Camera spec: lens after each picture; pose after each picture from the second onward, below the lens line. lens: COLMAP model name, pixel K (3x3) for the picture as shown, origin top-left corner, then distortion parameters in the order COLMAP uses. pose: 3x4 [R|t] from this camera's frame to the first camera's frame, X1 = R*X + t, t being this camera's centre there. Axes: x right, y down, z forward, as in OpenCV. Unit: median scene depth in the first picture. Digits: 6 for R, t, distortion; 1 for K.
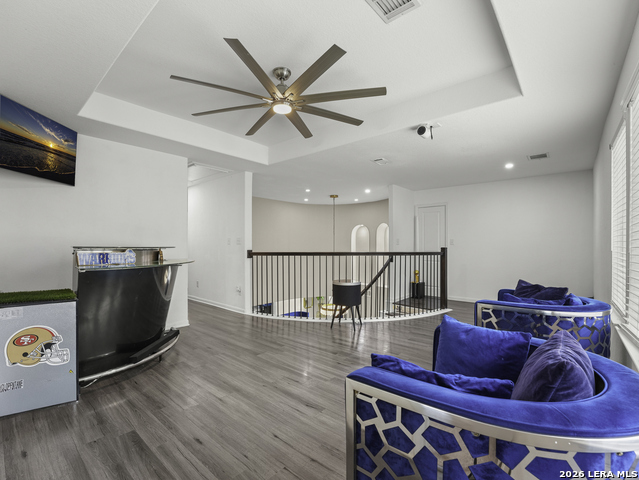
lens RADIAL K [[293.4, 0, 320.4], [0, 293.4, 242.6], [0, 0, 1]] dist [0.004932, 0.000220]
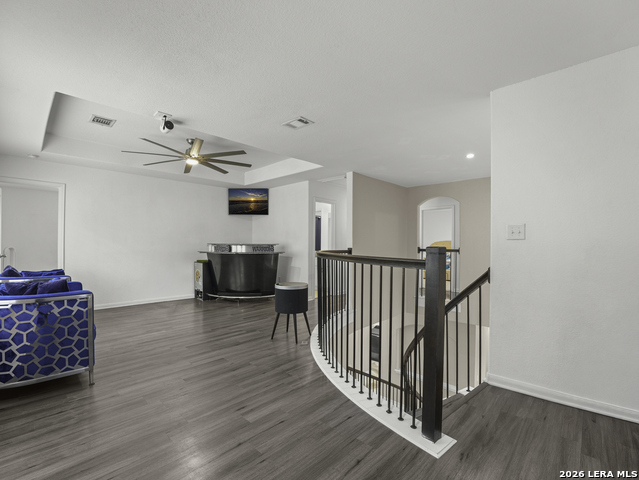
lens RADIAL K [[293.4, 0, 320.3], [0, 293.4, 242.7], [0, 0, 1]] dist [0.004932, 0.000220]
pose [[-0.048072, -0.008804, -0.998805, 1.255119], [-0.004546, 0.999953, -0.008595, 0.026468], [0.998834, 0.004128, -0.048110, 1.505559]]
